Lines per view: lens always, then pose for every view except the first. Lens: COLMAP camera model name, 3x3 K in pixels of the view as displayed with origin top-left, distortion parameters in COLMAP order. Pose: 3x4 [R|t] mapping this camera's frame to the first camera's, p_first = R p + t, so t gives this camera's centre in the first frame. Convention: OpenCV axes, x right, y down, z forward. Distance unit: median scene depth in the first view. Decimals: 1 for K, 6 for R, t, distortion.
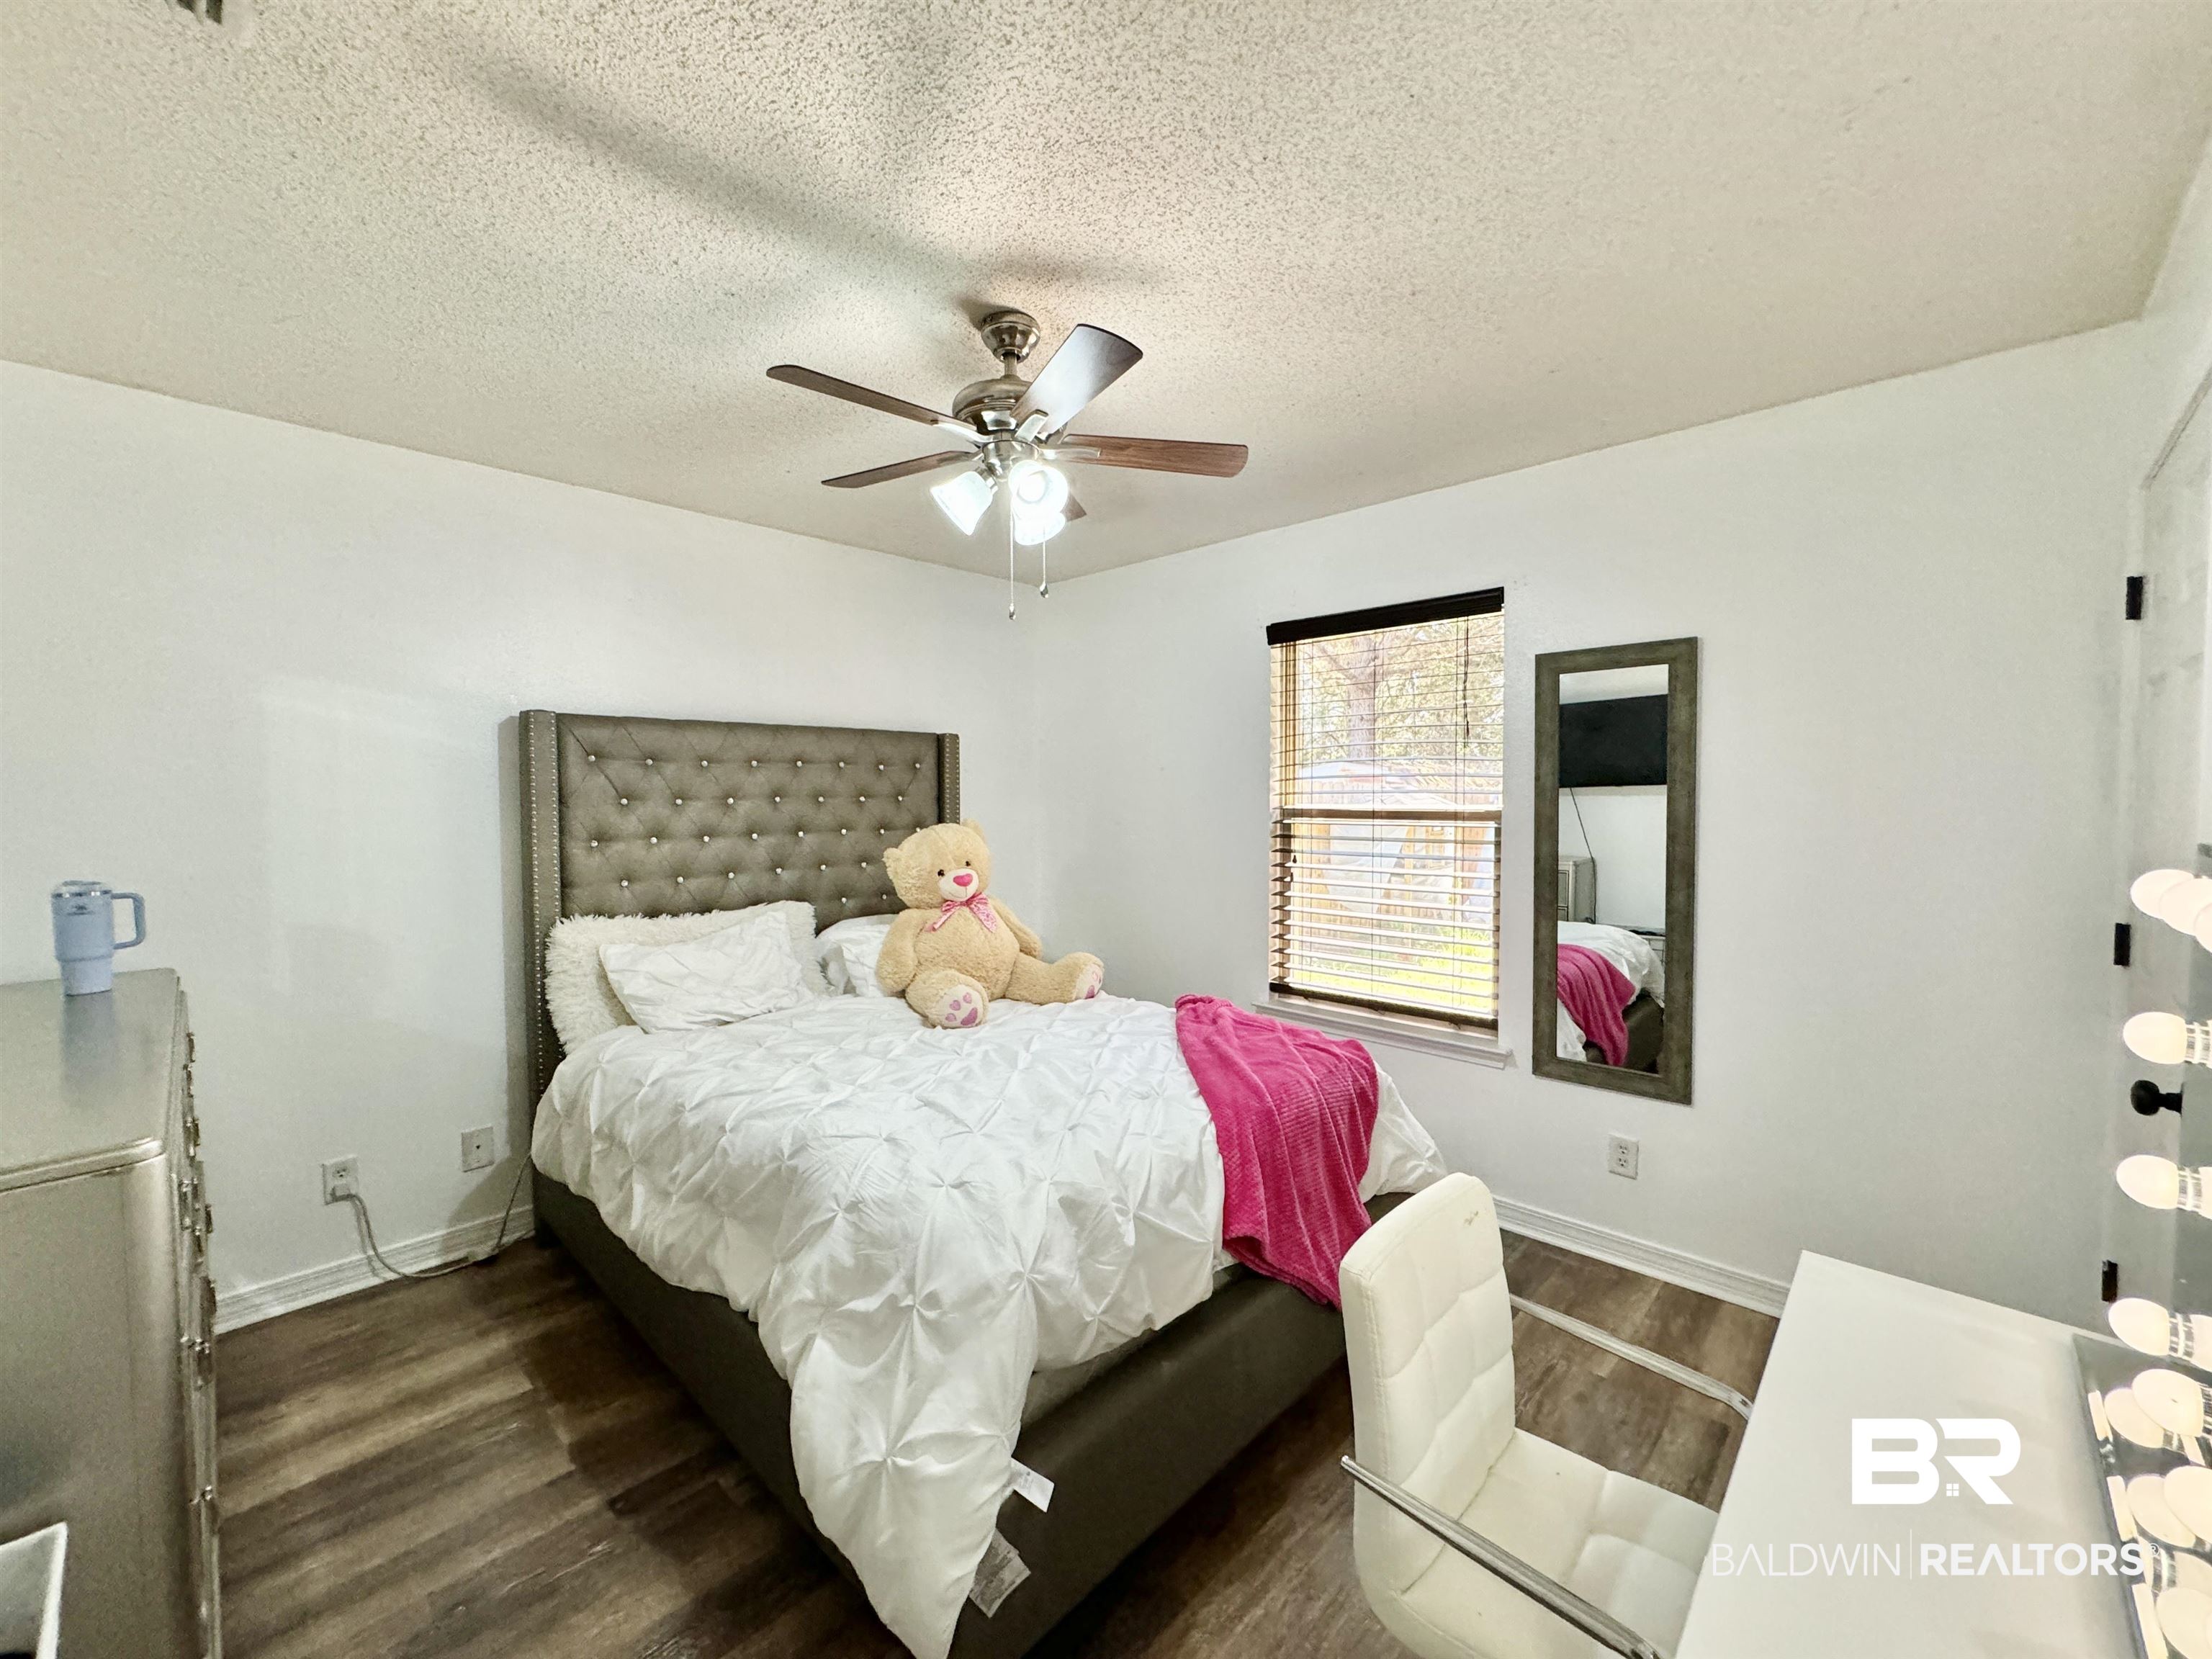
lens RADIAL K [[884.6, 0, 1105.8], [0, 884.6, 826.4], [0, 0, 1]] dist [0.000447, 0.000234]
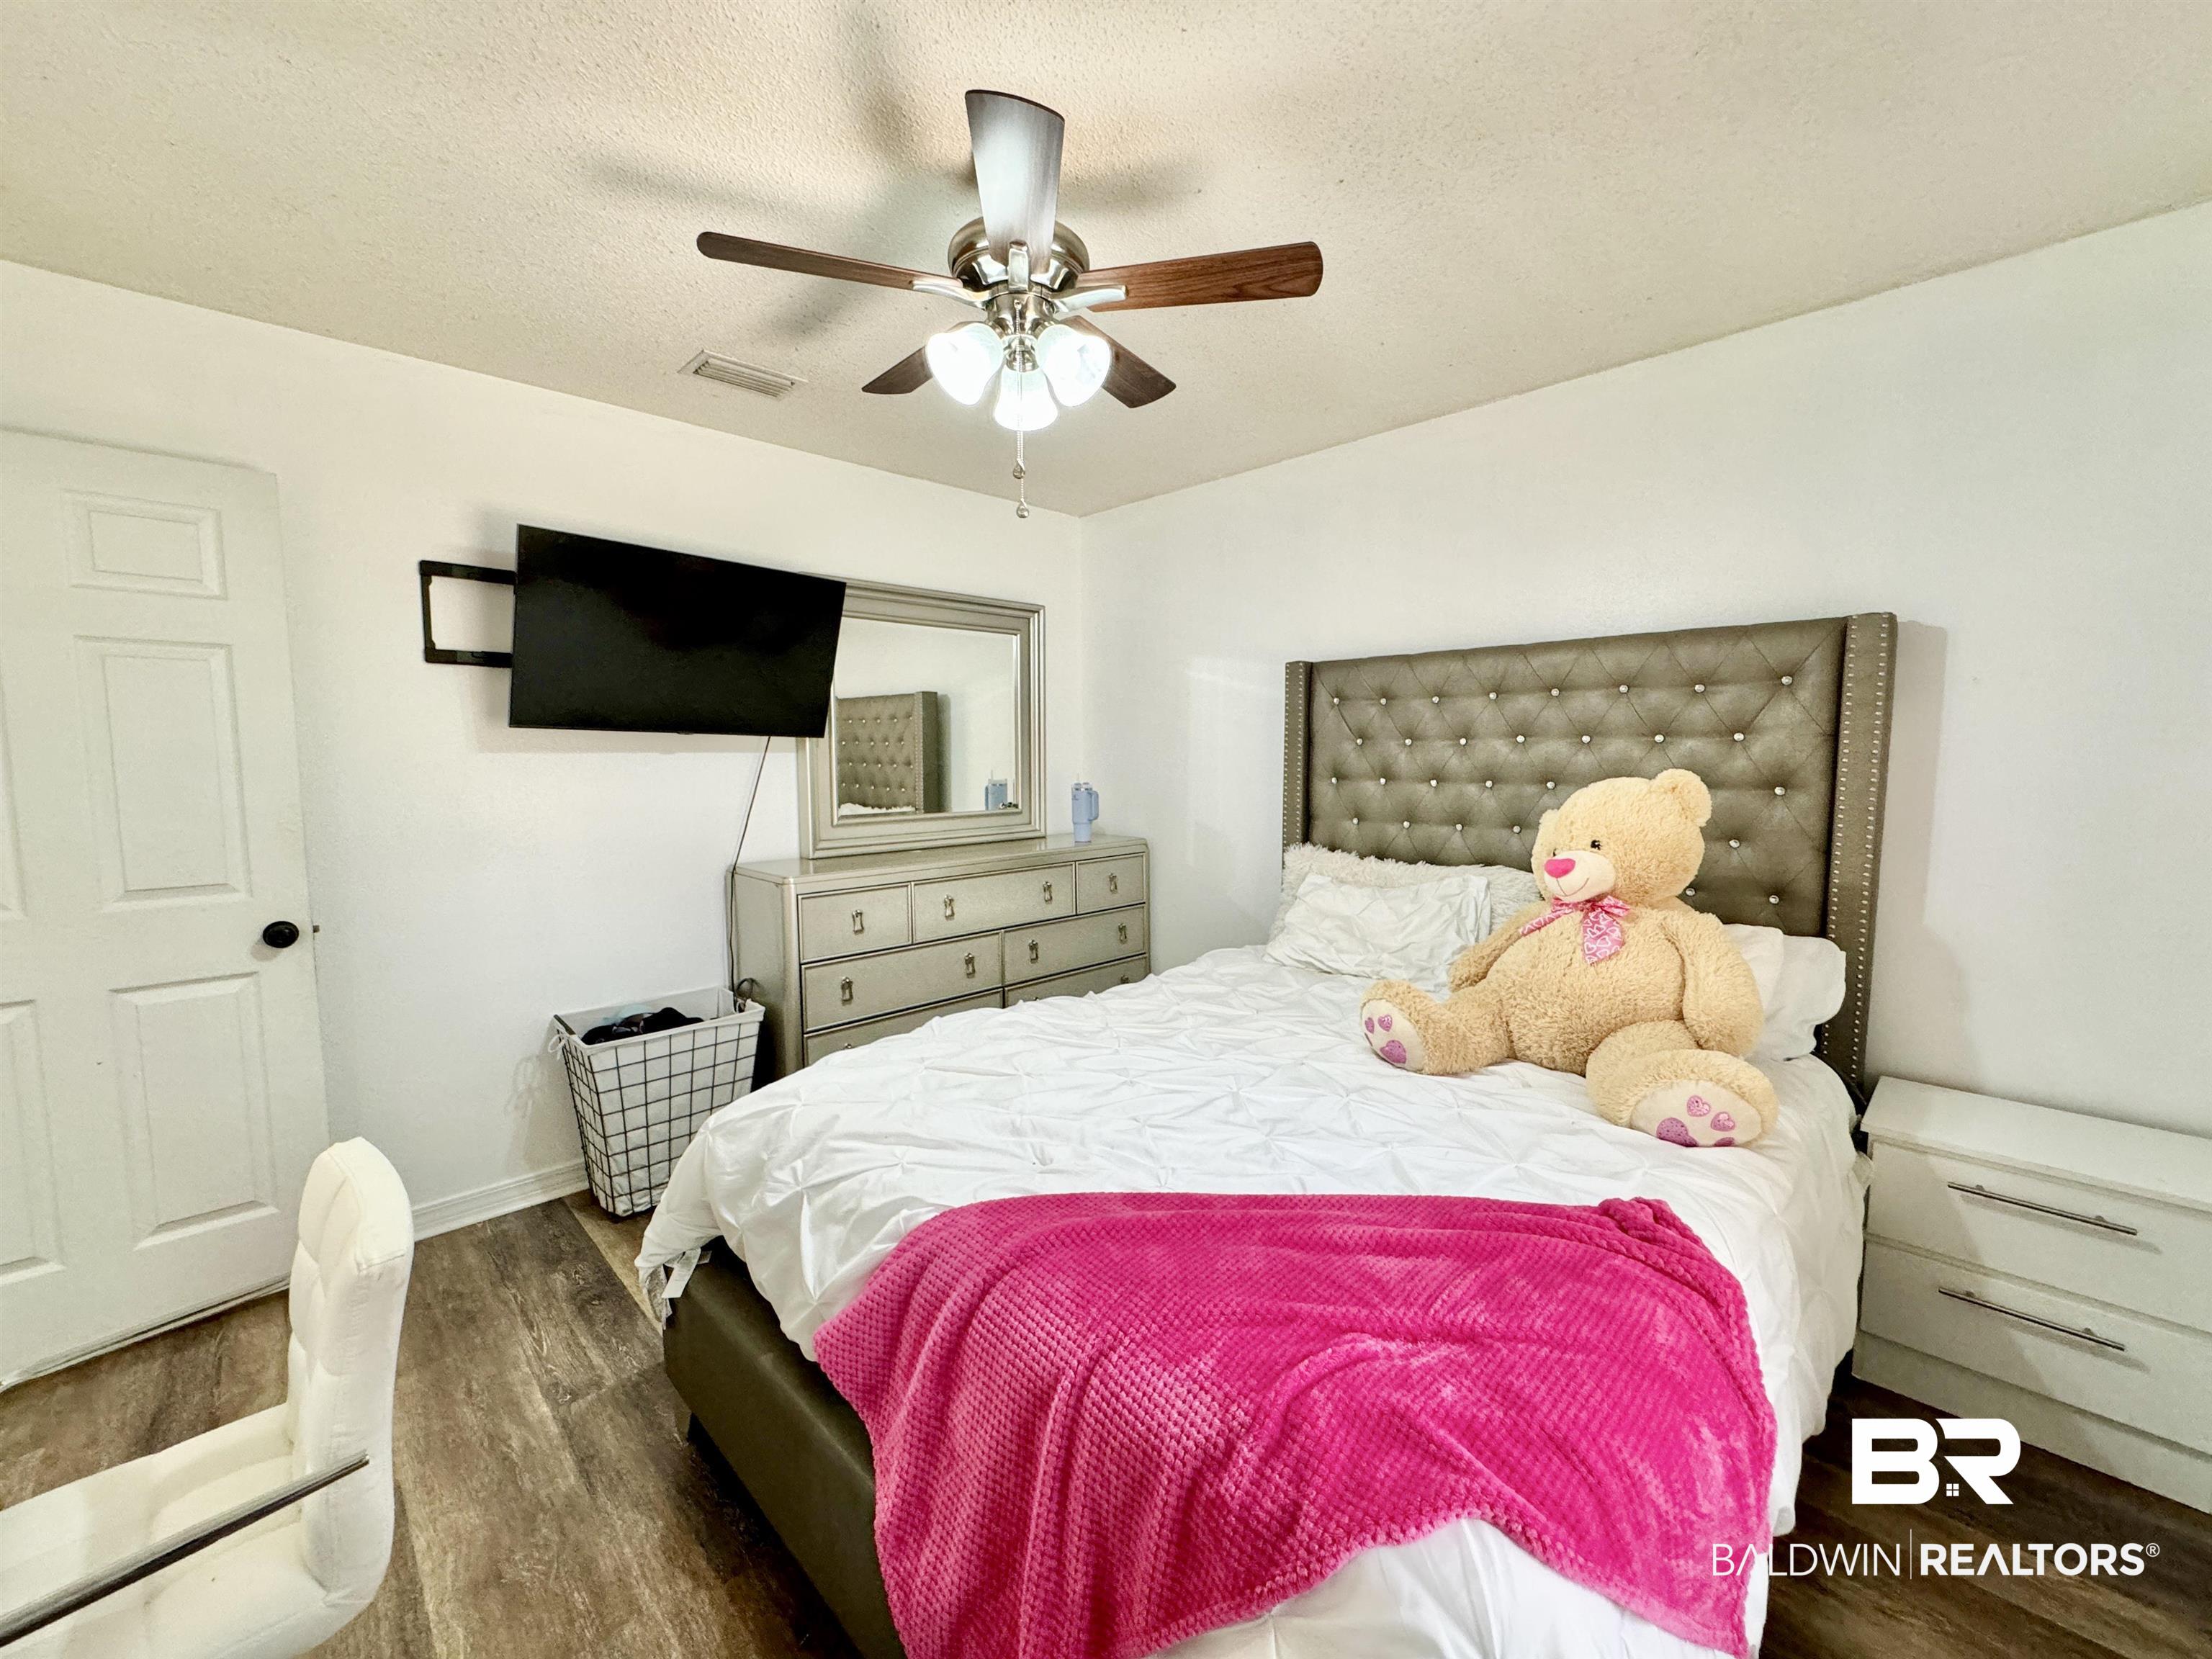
lens RADIAL K [[884.6, 0, 1105.8], [0, 884.6, 826.4], [0, 0, 1]] dist [0.000447, 0.000234]
pose [[-0.035675, 0.093965, -0.994936, 0.514400], [-0.032125, 0.994947, 0.095118, -0.018617], [0.998847, 0.035355, -0.032476, 0.766303]]
